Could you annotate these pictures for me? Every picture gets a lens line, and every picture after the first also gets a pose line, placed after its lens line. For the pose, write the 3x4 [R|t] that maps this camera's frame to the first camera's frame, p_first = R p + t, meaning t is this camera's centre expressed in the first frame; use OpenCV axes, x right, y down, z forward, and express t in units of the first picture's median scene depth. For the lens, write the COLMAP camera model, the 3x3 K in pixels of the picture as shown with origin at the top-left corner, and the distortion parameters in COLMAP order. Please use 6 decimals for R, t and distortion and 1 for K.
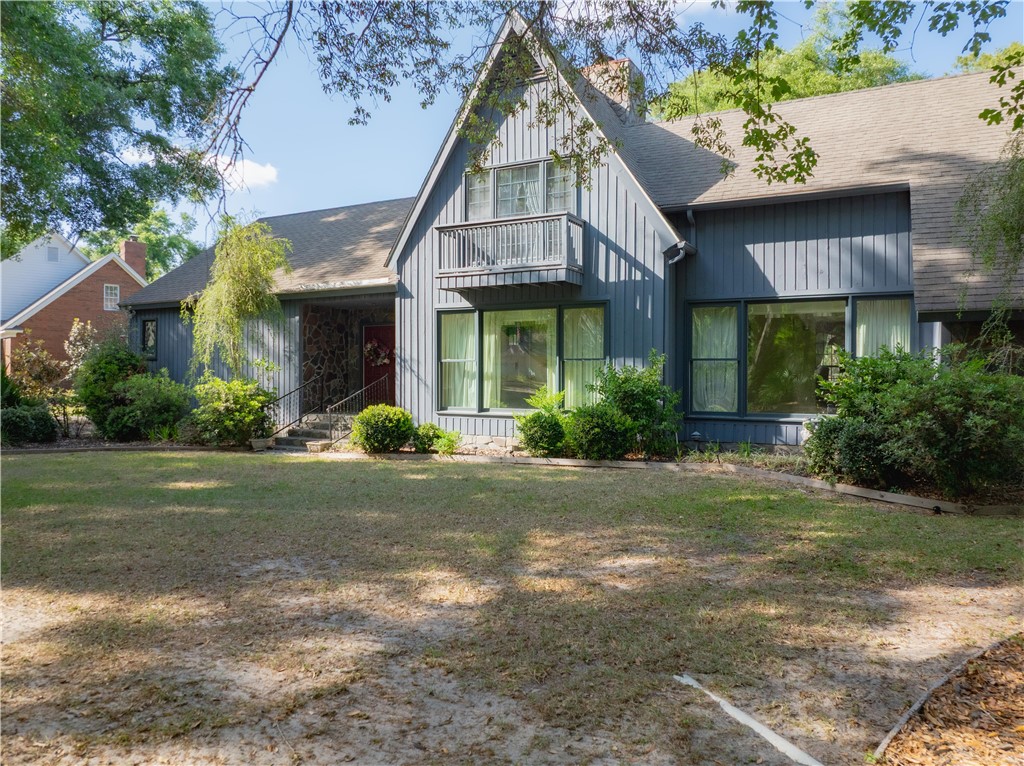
lens RADIAL K [[721.9, 0, 516.8], [0, 721.9, 384.6], [0, 0, 1]] dist [-0.046423, 0.002460]
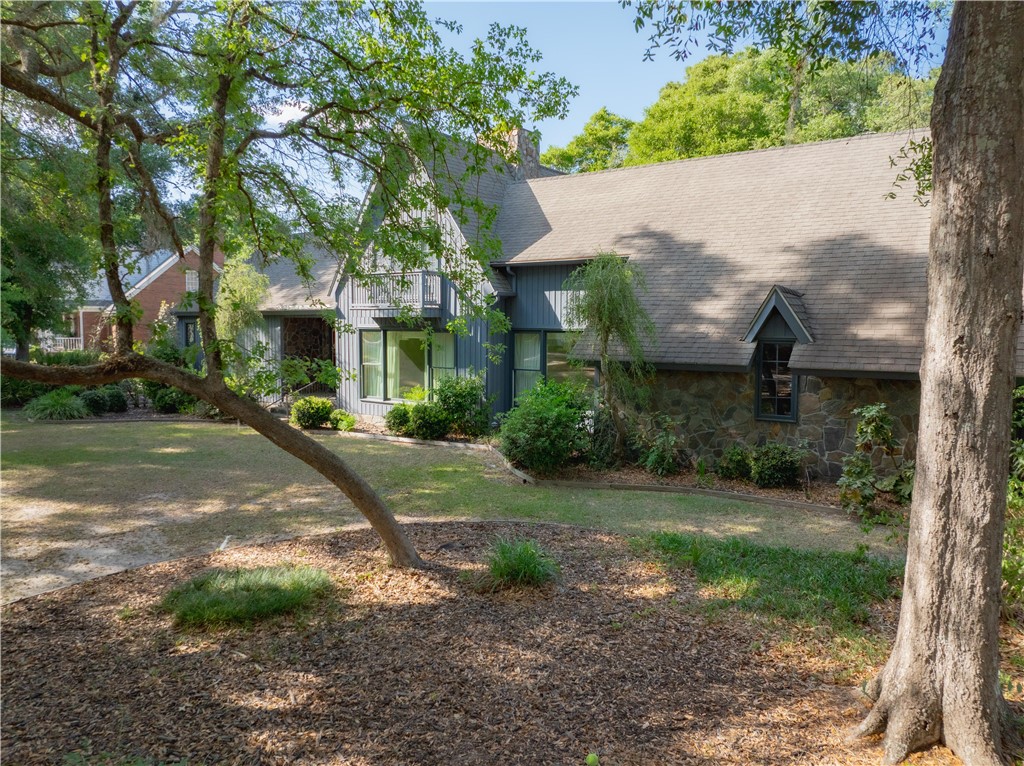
lens RADIAL K [[723.8, 0, 512.0], [0, 723.8, 383.0], [0, 0, 1]] dist [-0.019225, -0.029538]
pose [[0.989113, 0.013804, -0.146512, 0.434120], [-0.003579, 0.997553, 0.069829, -0.104435], [0.147117, -0.068545, 0.986741, -0.414280]]
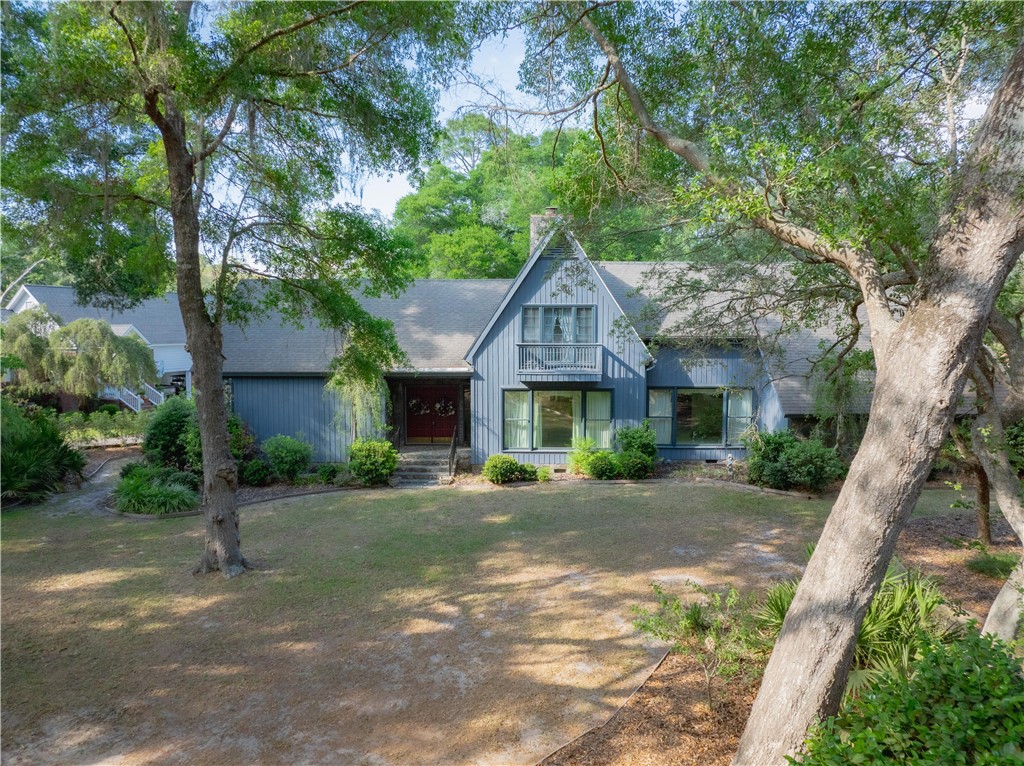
lens RADIAL K [[721.9, 0, 516.8], [0, 721.9, 384.6], [0, 0, 1]] dist [-0.046423, 0.002460]
pose [[0.890162, -0.040627, 0.453830, -0.880909], [0.006401, 0.997034, 0.076699, -0.255376], [-0.455600, -0.065369, 0.887781, -0.490285]]
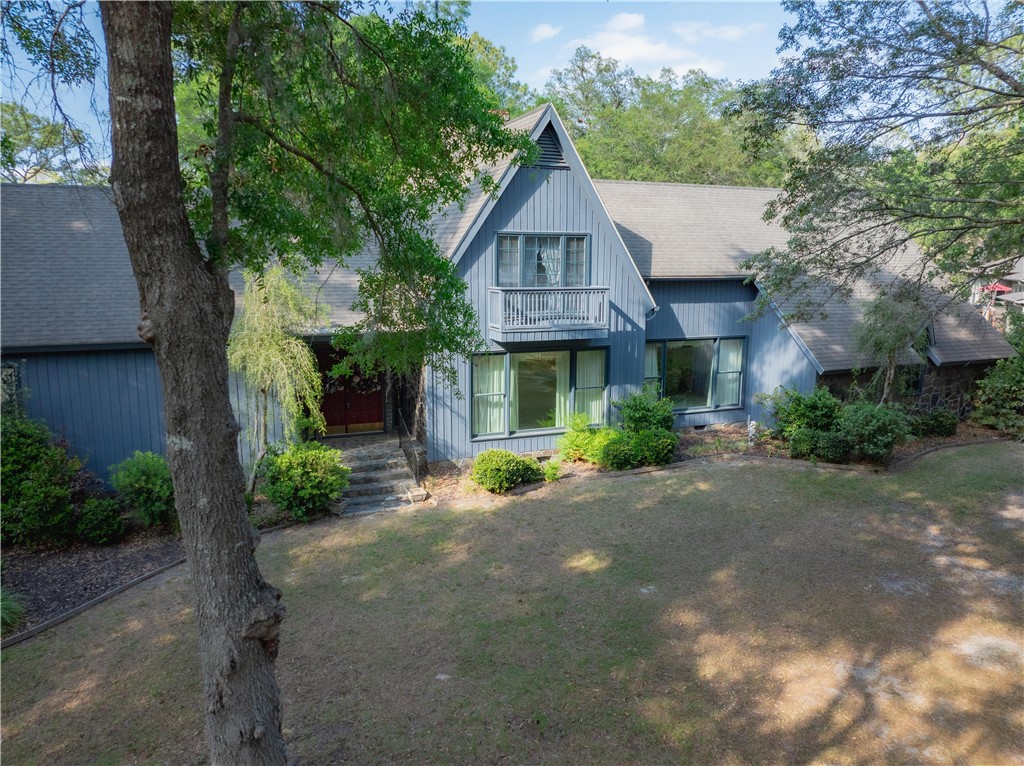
lens RADIAL K [[721.9, 0, 516.8], [0, 721.9, 384.6], [0, 0, 1]] dist [-0.046423, 0.002460]
pose [[0.647290, -0.133673, 0.750432, -0.995384], [0.004808, 0.985199, 0.171345, -0.268019], [-0.762229, -0.107302, 0.638352, 0.228479]]
